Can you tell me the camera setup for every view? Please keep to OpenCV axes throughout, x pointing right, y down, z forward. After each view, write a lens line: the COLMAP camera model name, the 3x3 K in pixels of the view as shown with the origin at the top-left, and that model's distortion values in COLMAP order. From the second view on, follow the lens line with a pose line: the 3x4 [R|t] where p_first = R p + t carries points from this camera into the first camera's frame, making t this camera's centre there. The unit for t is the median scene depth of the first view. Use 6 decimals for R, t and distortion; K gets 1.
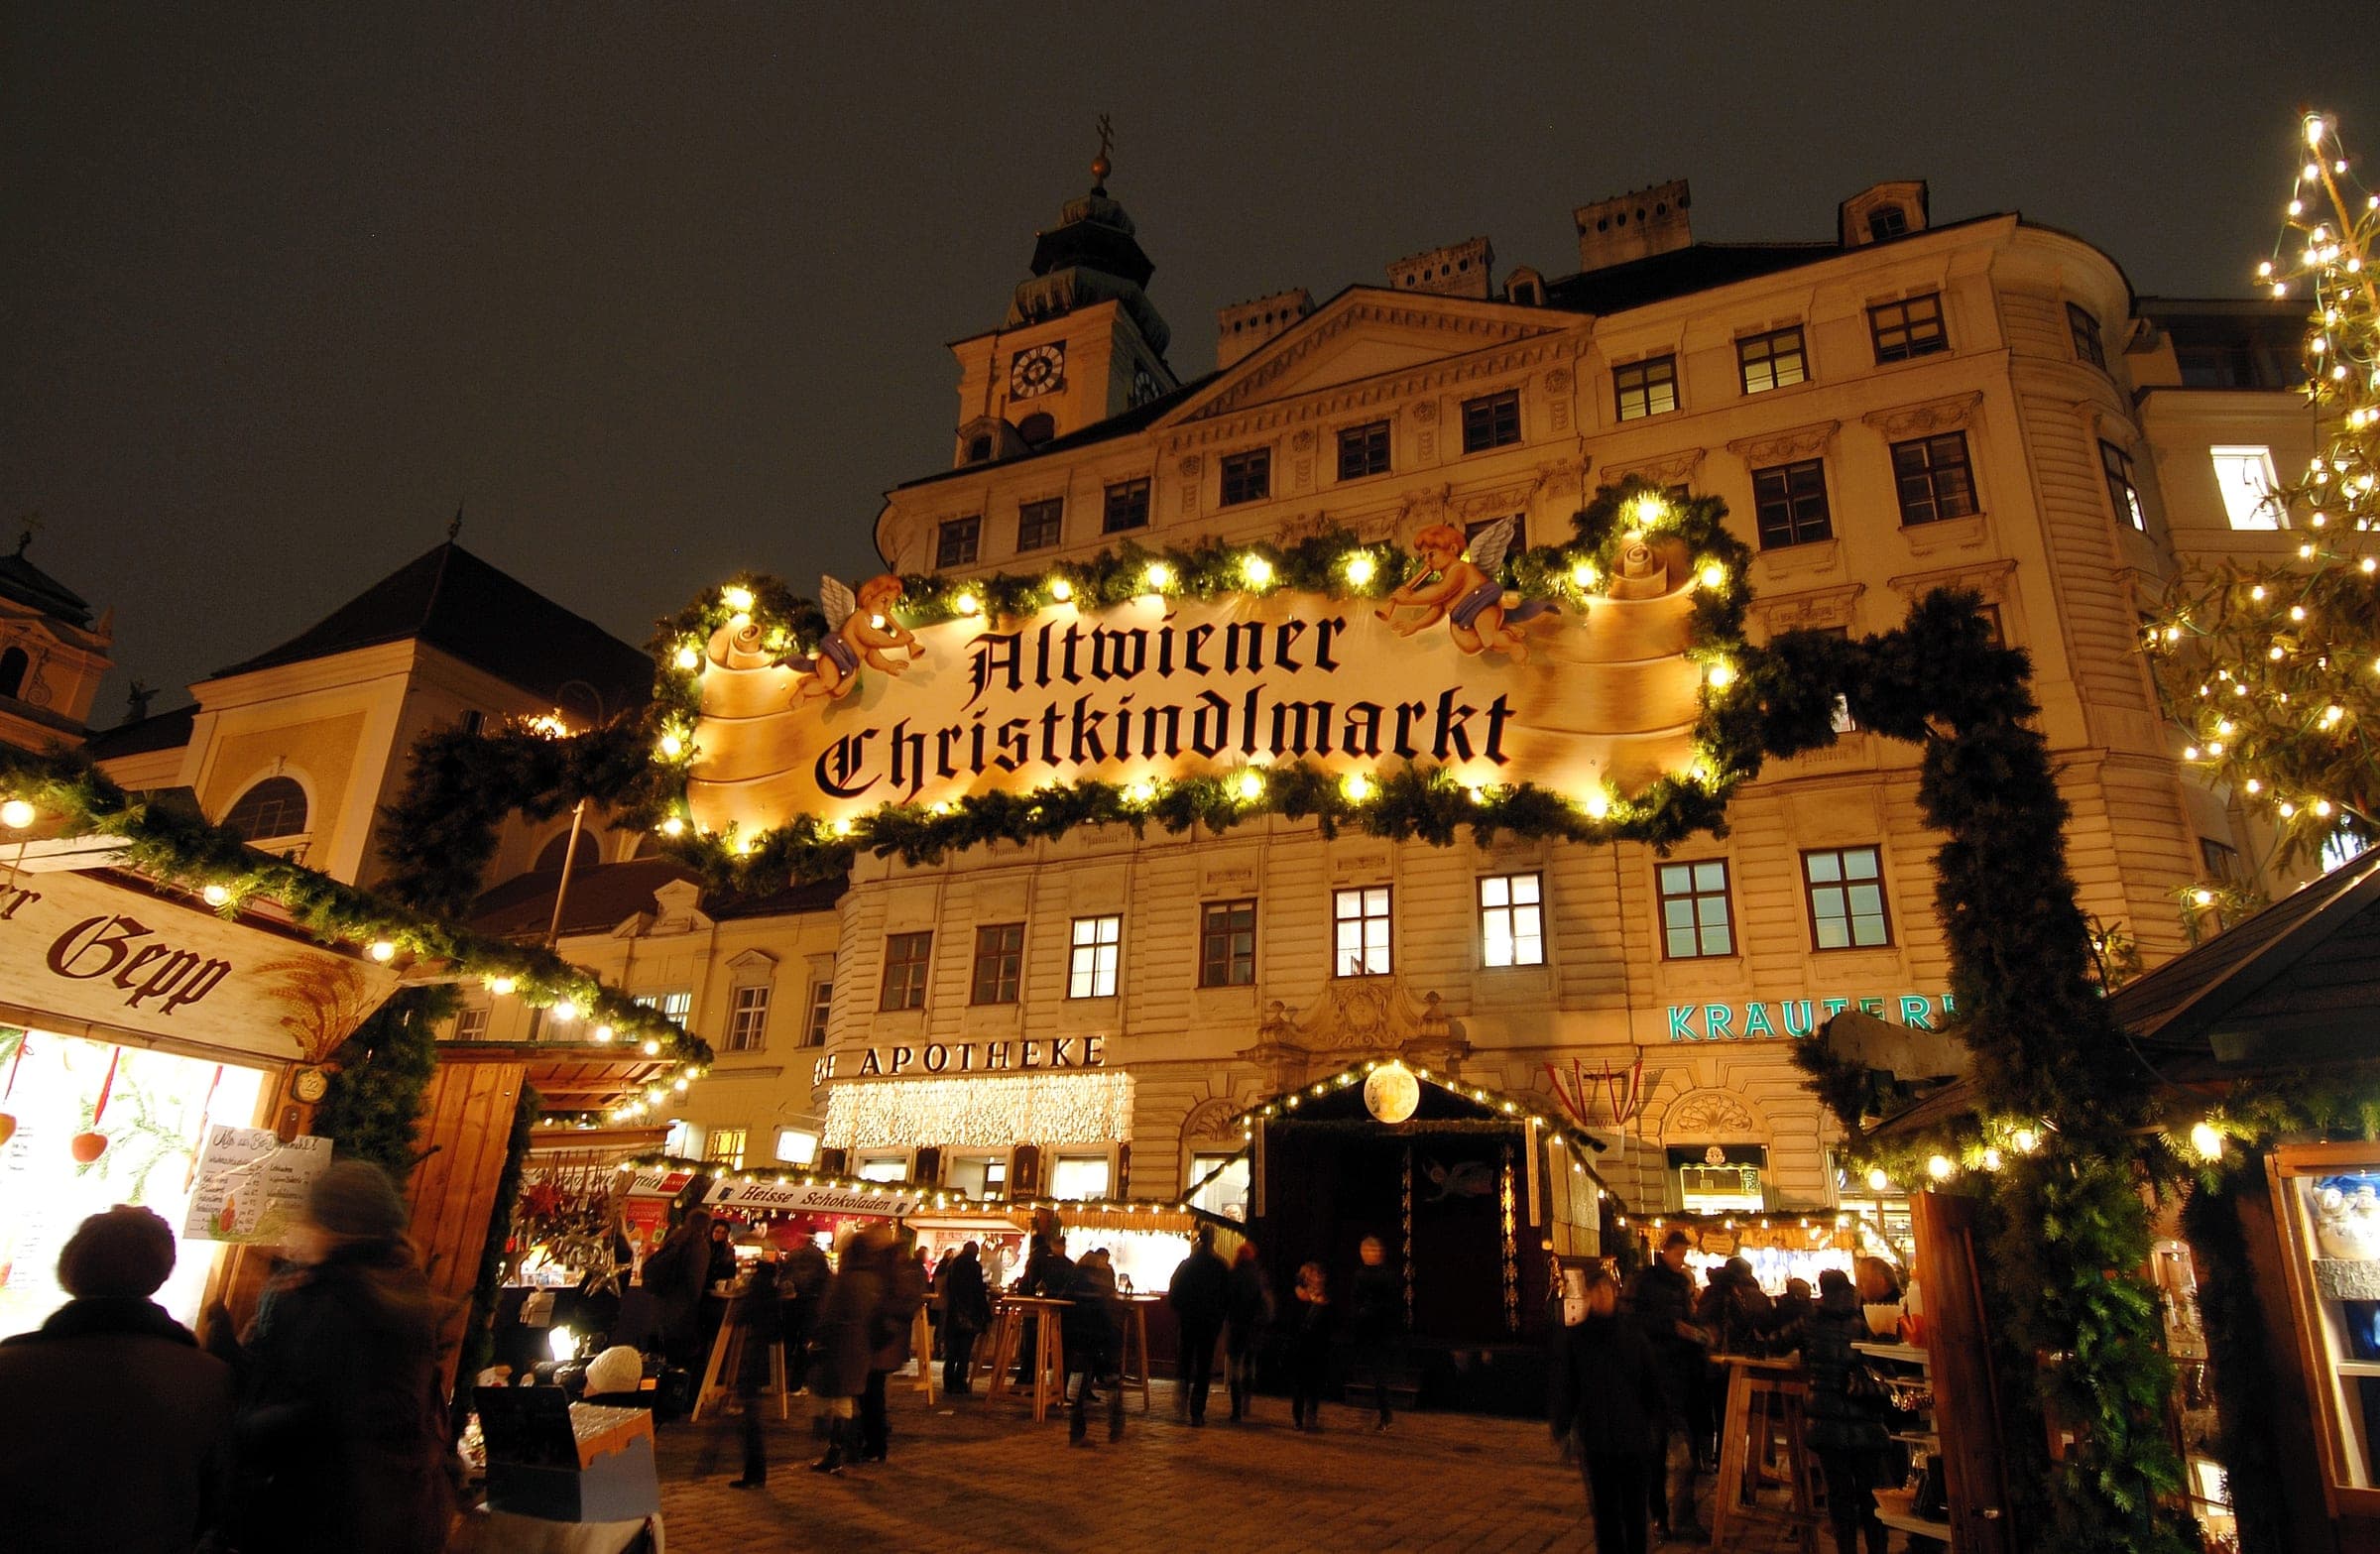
lens RADIAL K [[1357.4, 0, 1193.6], [0, 1357.4, 775.3], [0, 0, 1]] dist [-0.000129, 0.000869]
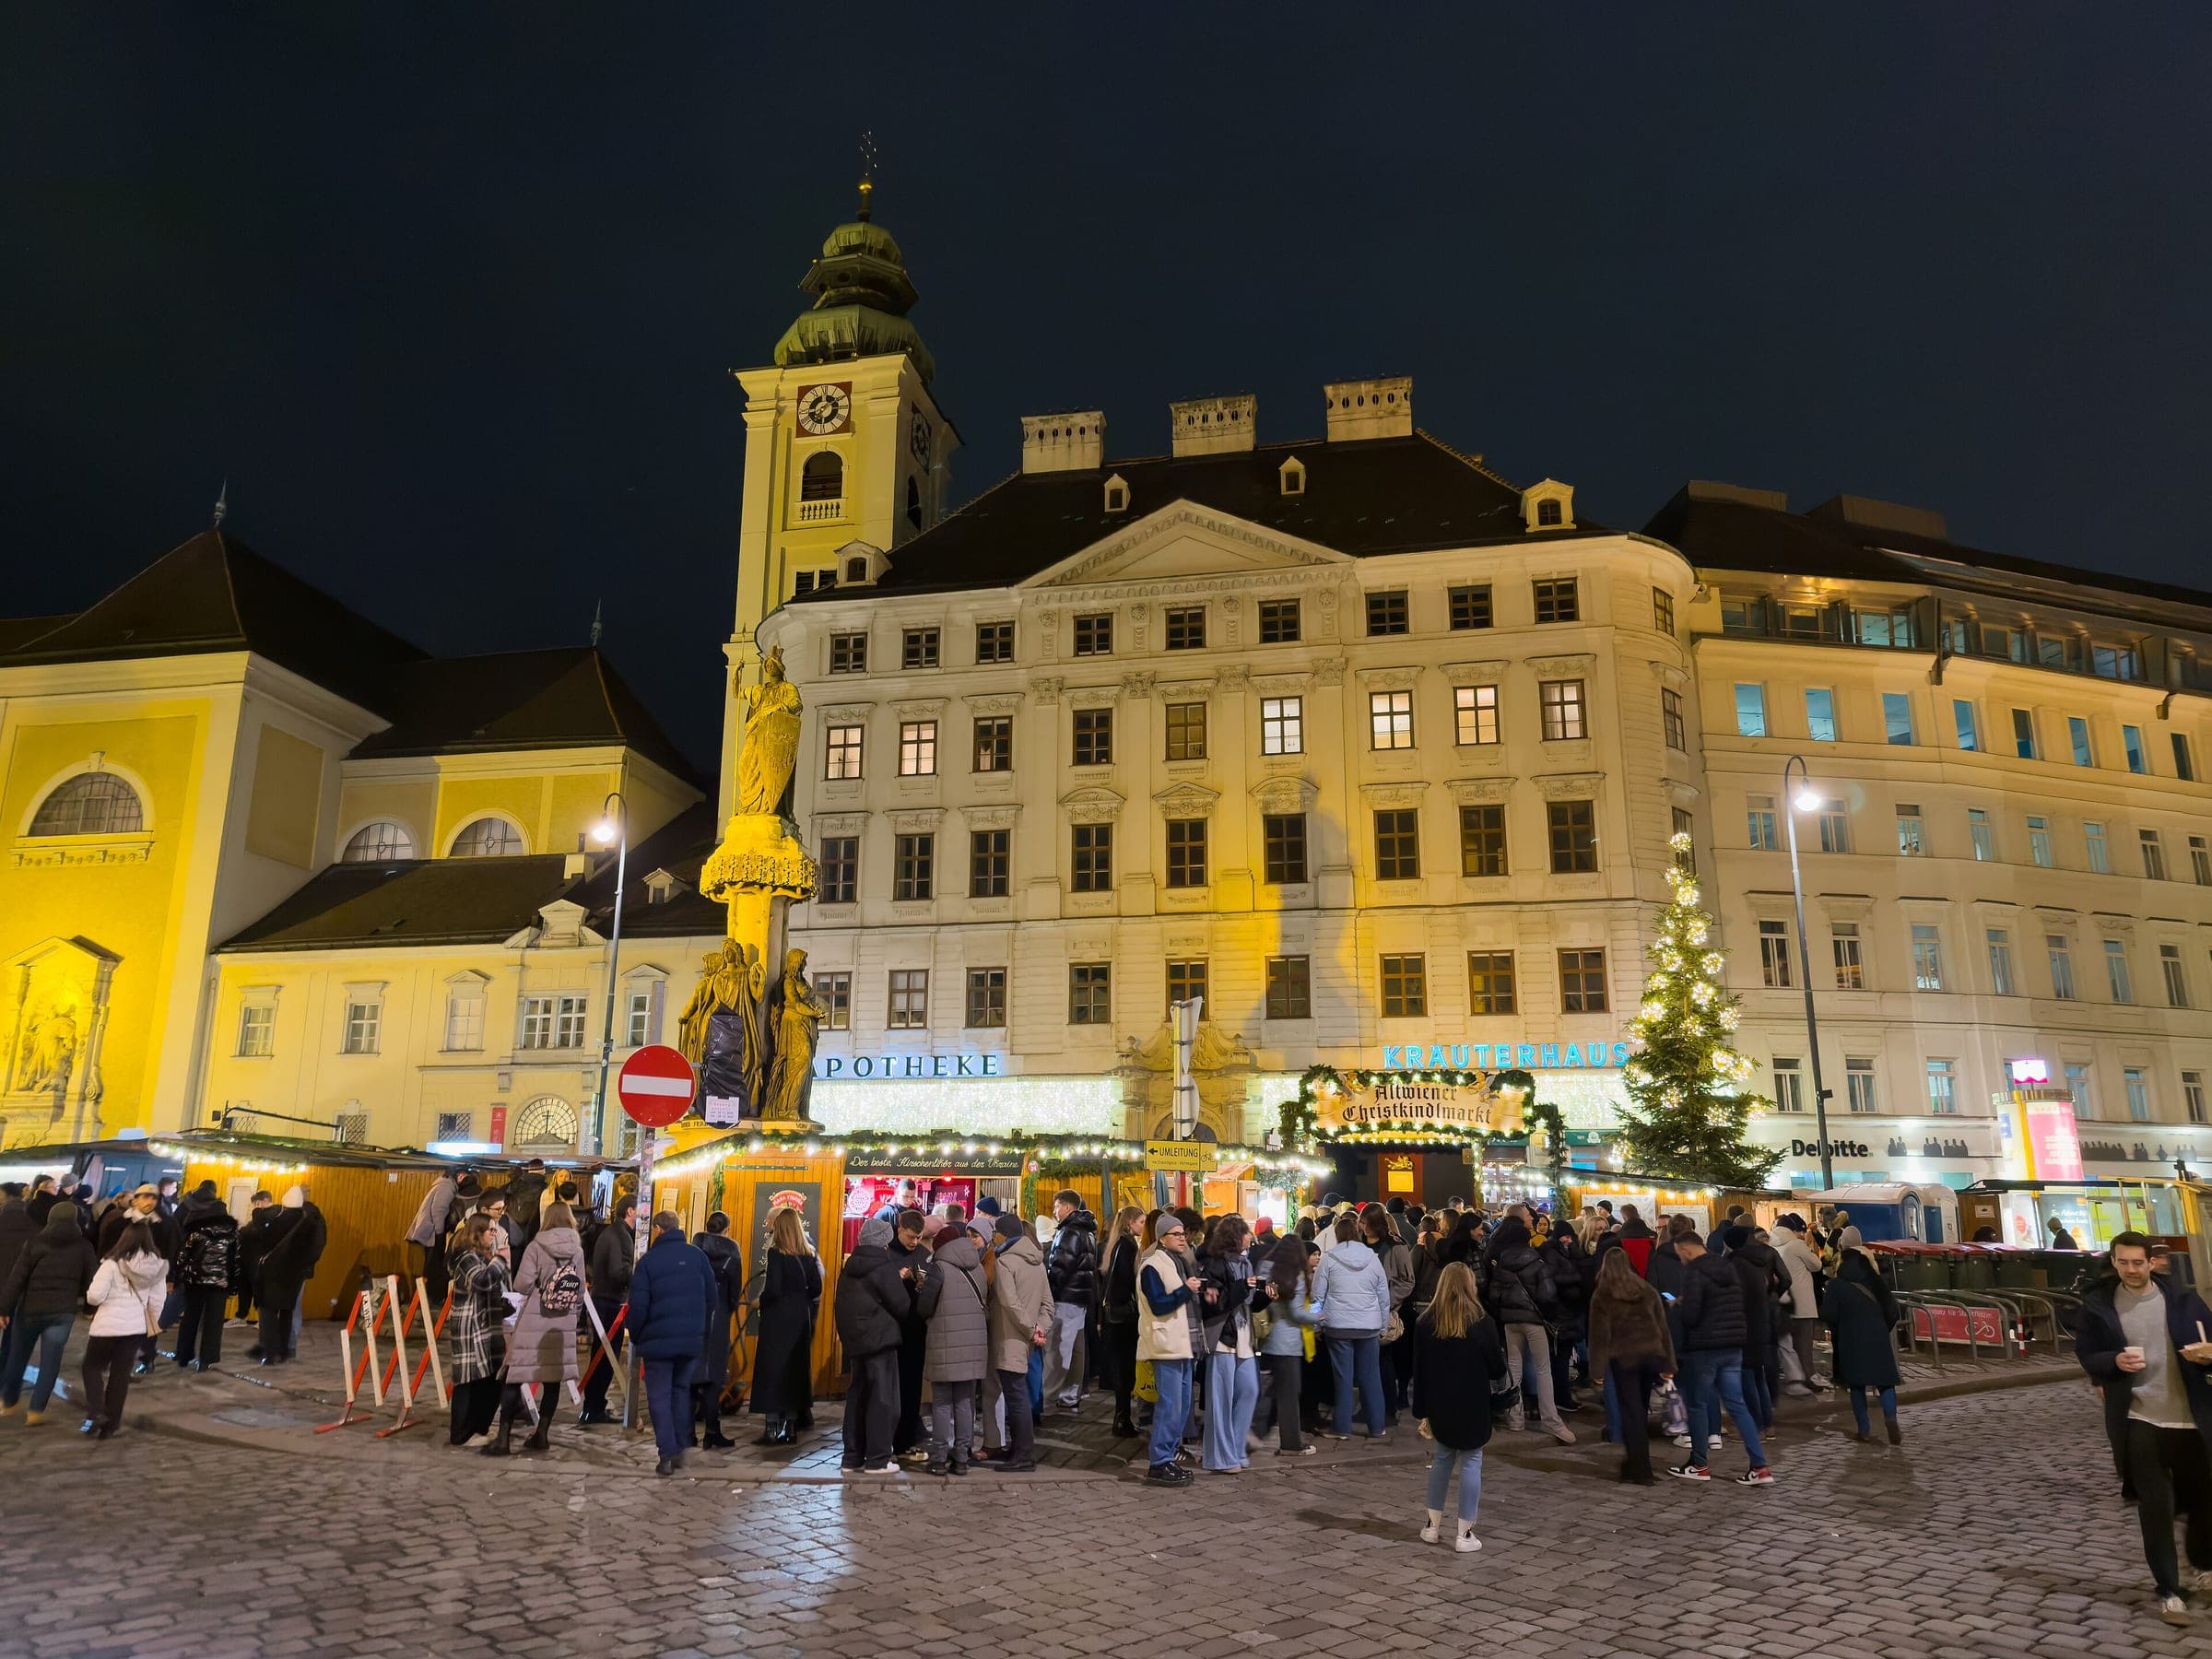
lens RADIAL K [[1592.4, 0, 1104.2], [0, 1592.4, 830.4], [0, 0, 1]] dist [0.001959, -0.003370]
pose [[0.969554, 0.036476, 0.242147, -0.270187], [-0.064930, 0.991743, 0.110587, -0.169162], [-0.236114, -0.122942, 0.963917, -0.438518]]
